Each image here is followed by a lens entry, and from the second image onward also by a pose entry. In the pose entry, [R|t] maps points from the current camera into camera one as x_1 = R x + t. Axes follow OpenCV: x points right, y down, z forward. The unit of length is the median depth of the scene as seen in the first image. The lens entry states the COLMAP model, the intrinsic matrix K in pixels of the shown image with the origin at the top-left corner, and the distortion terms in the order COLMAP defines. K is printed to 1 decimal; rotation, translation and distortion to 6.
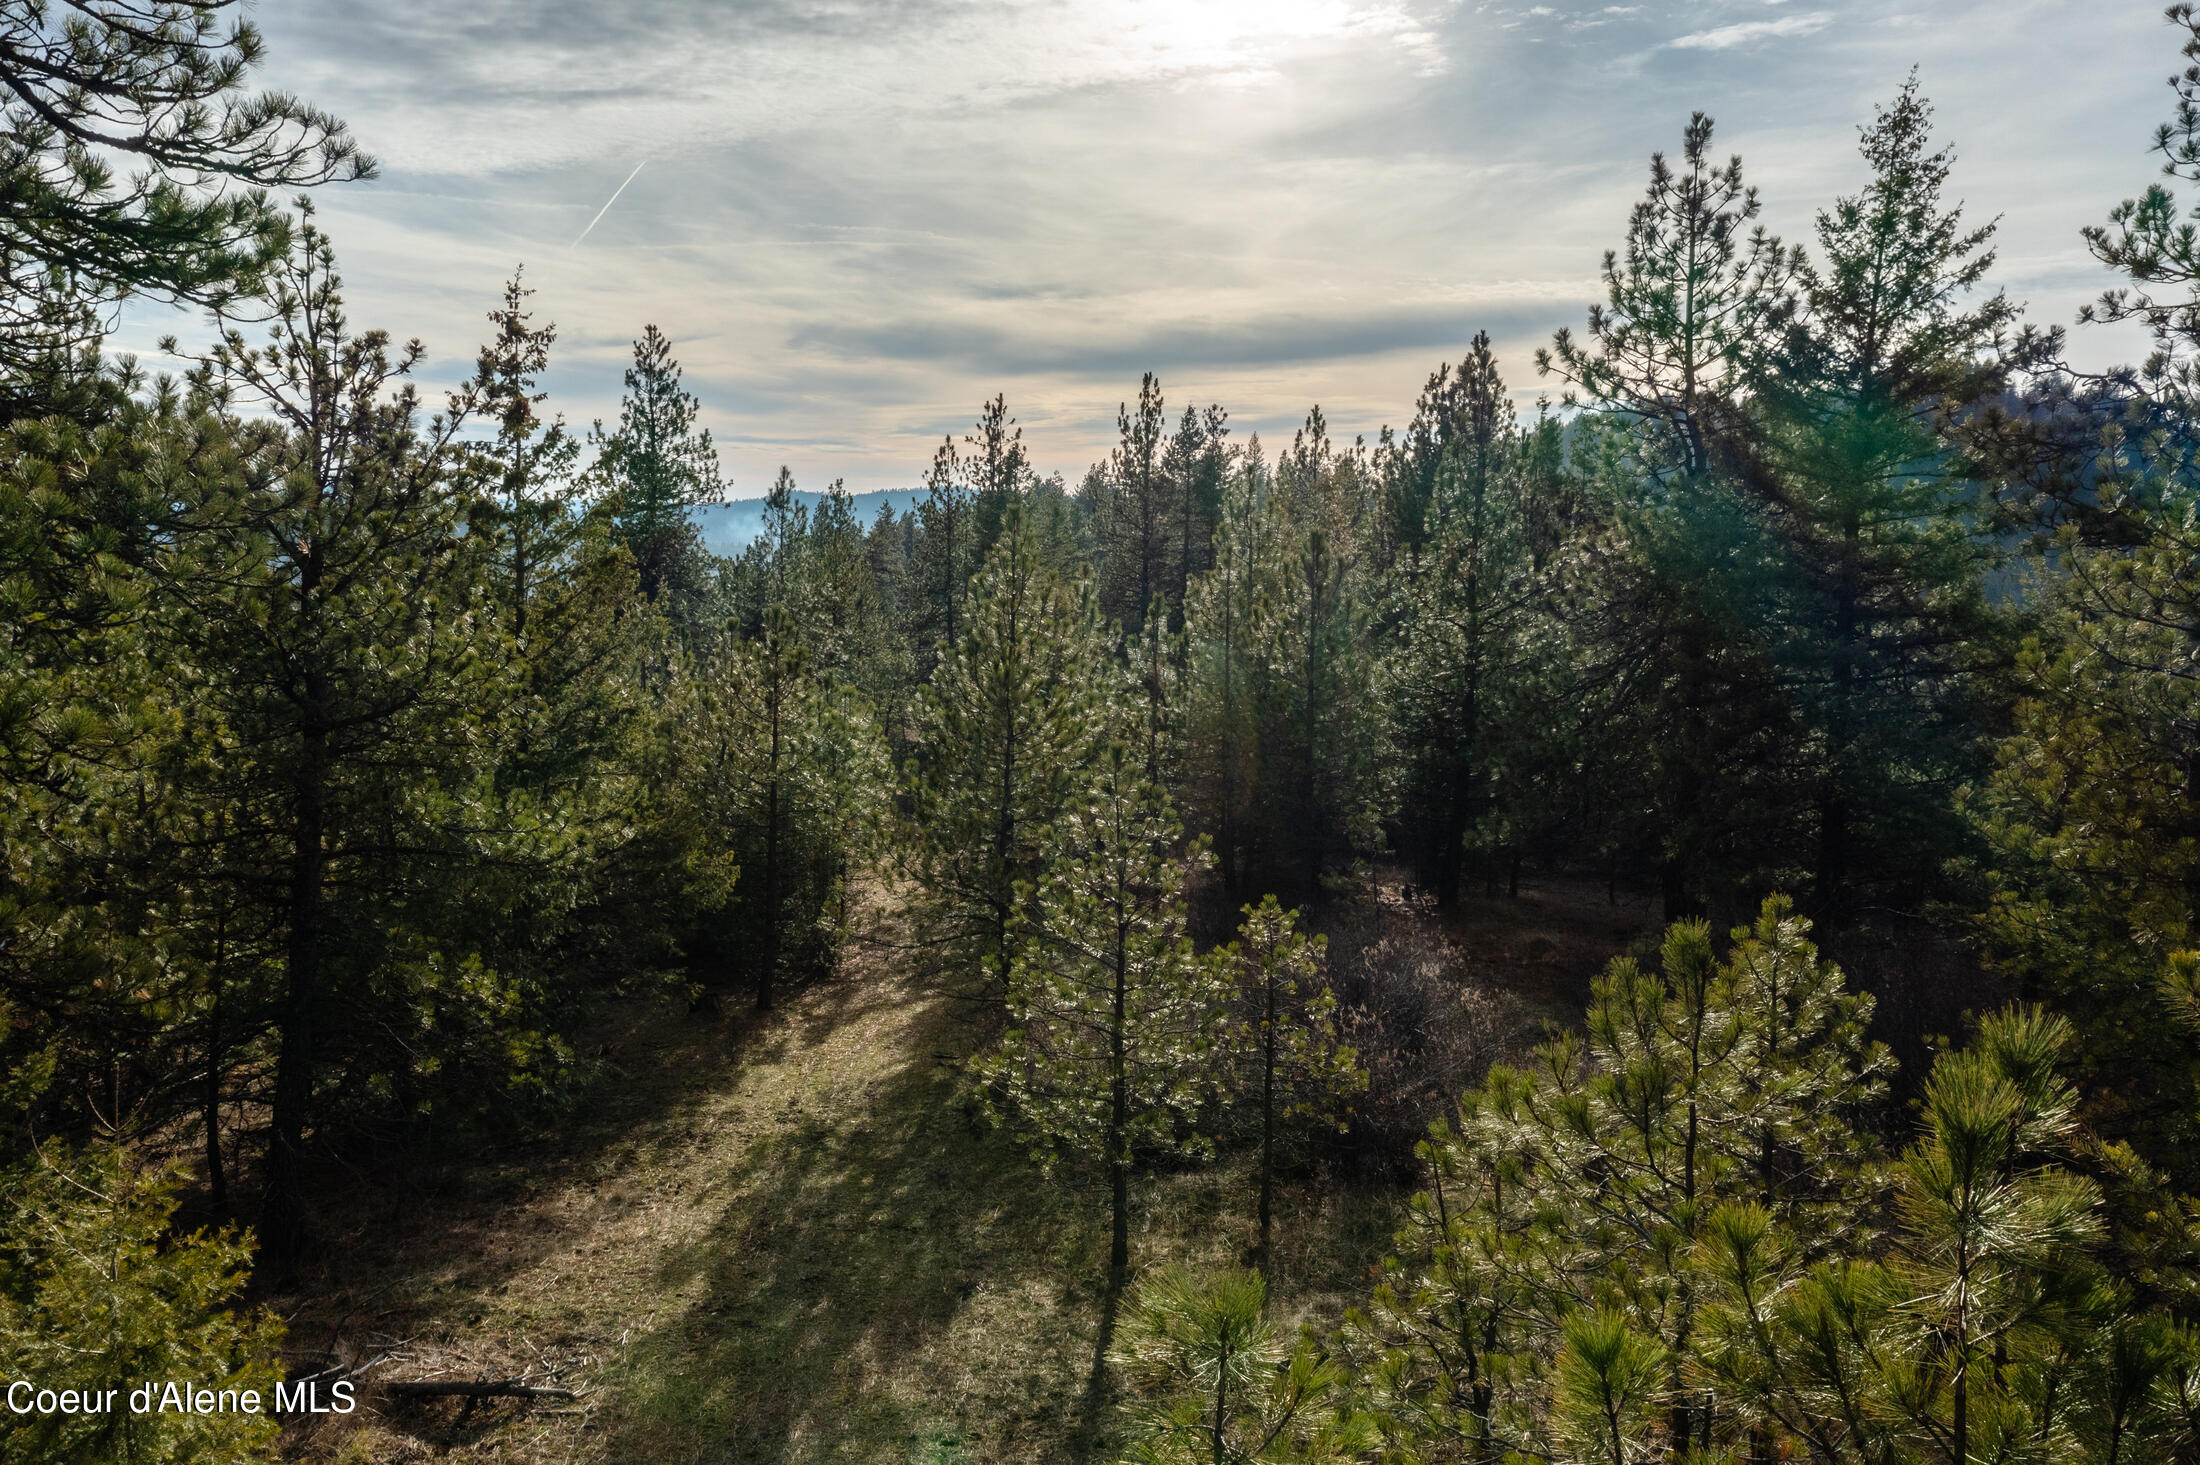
lens RADIAL K [[1787.5, 0, 1089.4], [0, 1787.5, 732.0], [0, 0, 1]] dist [0.034041, -0.003399]
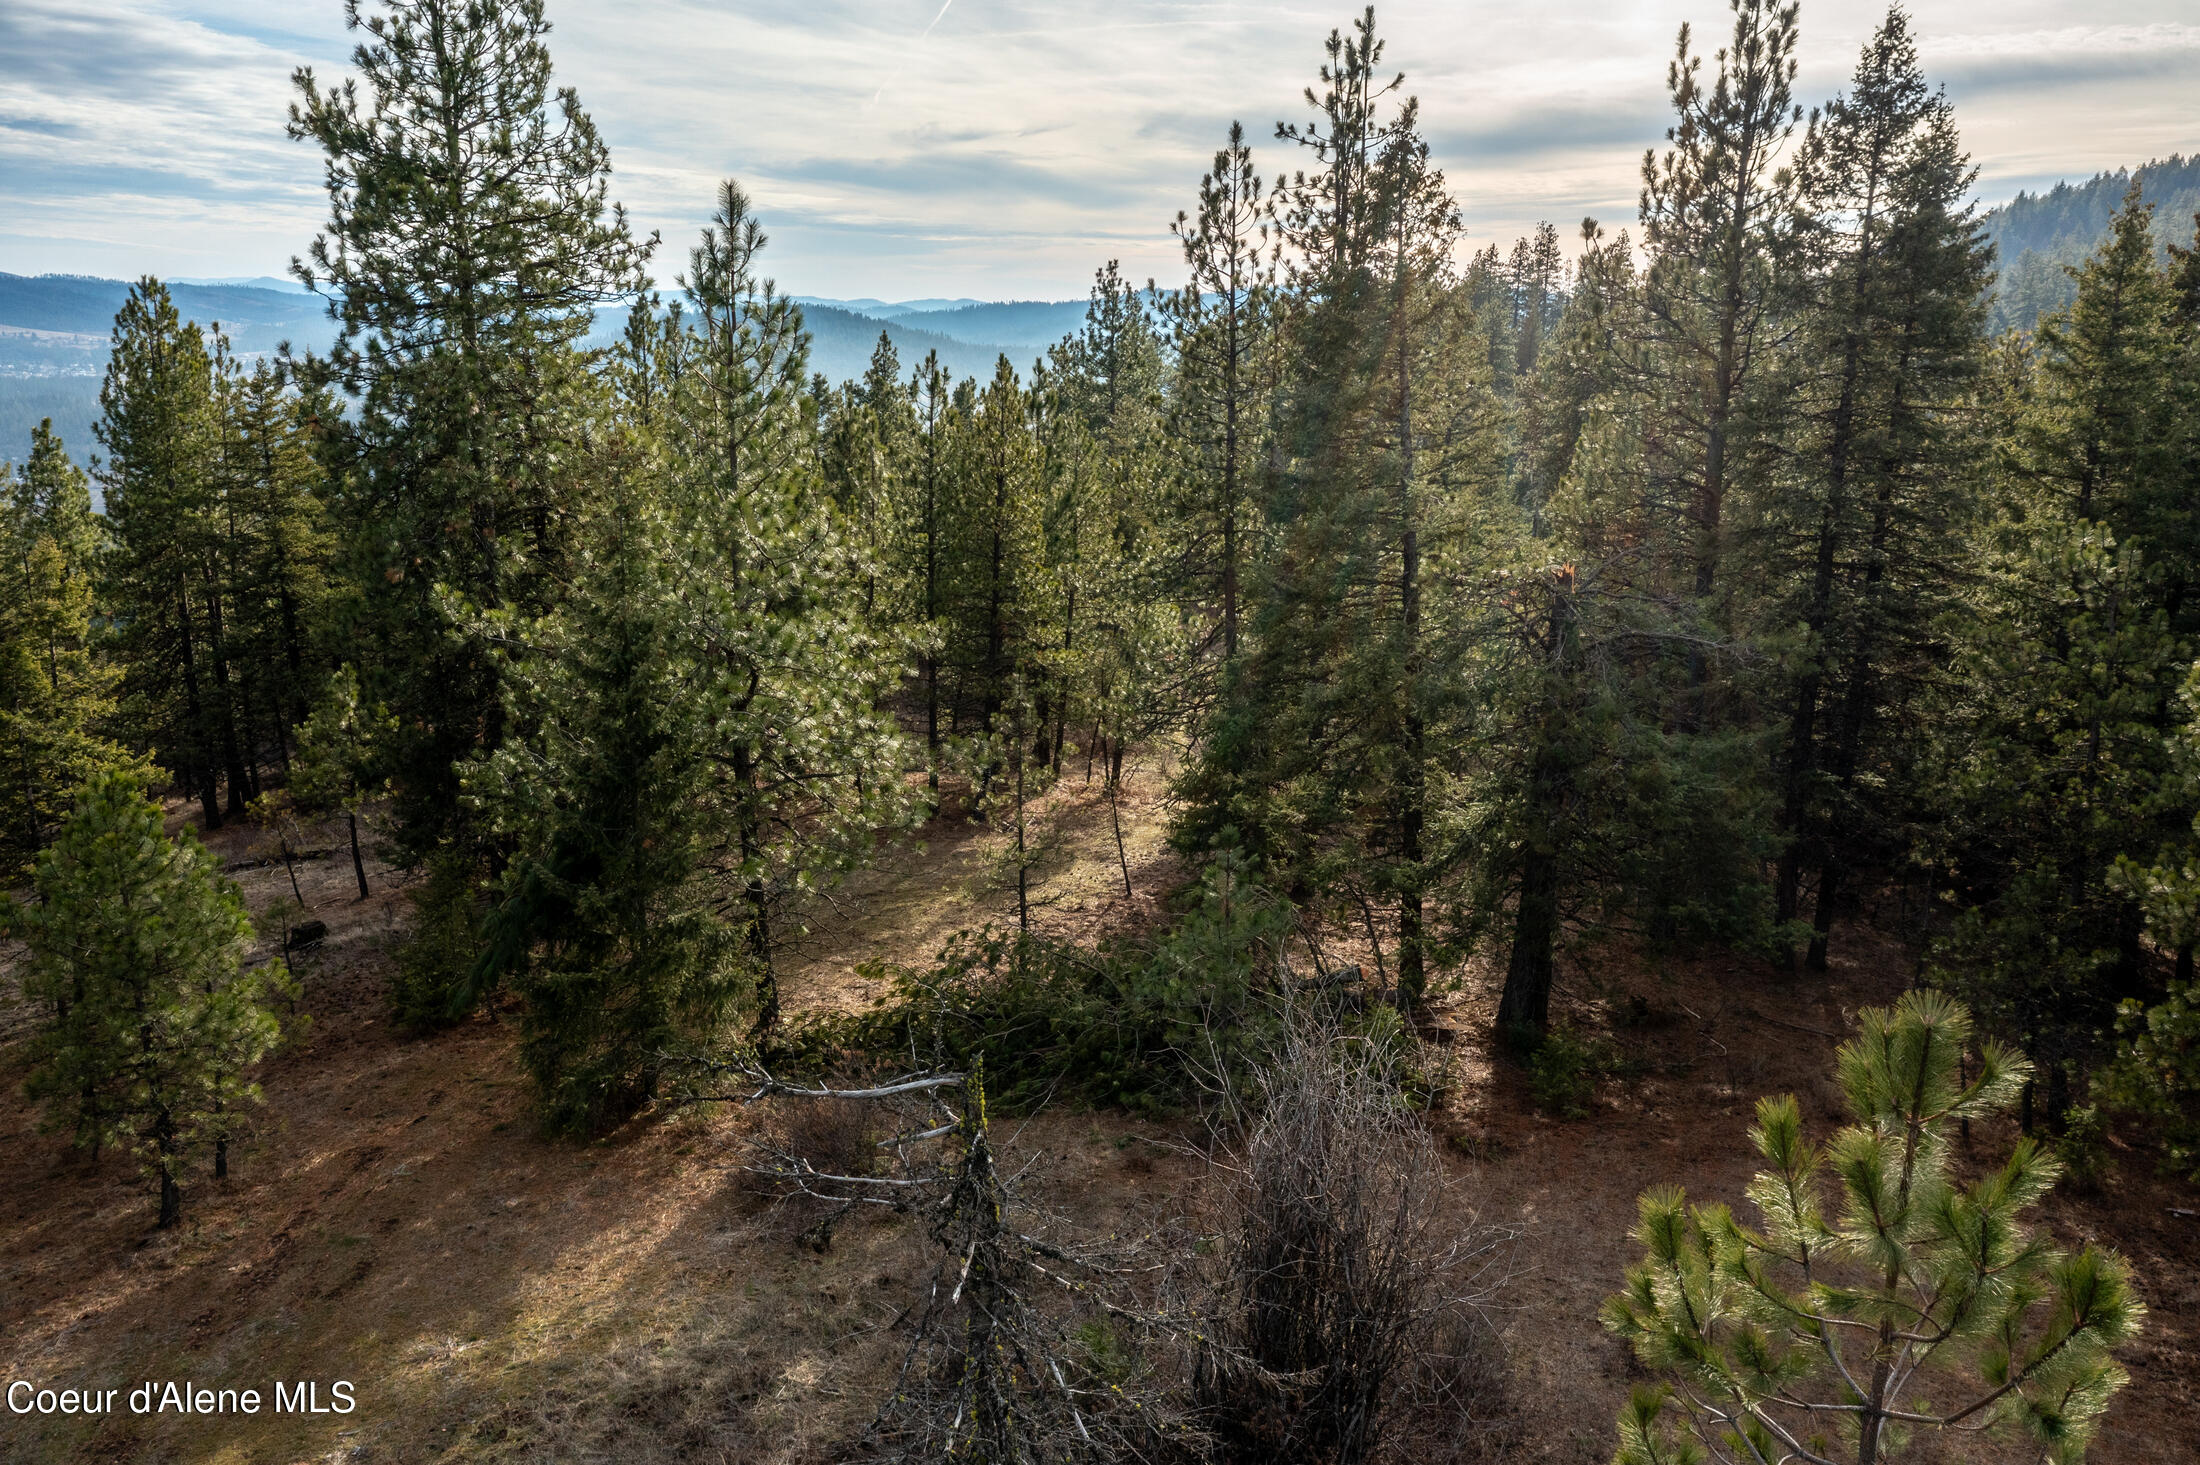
lens RADIAL K [[1787.5, 0, 1112.5], [0, 1787.5, 713.7], [0, 0, 1]] dist [0.034041, -0.003399]
pose [[0.984206, 0.035169, -0.173498, -0.030331], [-0.017731, 0.994723, 0.101052, -0.071929], [0.176136, -0.096380, 0.979636, 0.575773]]
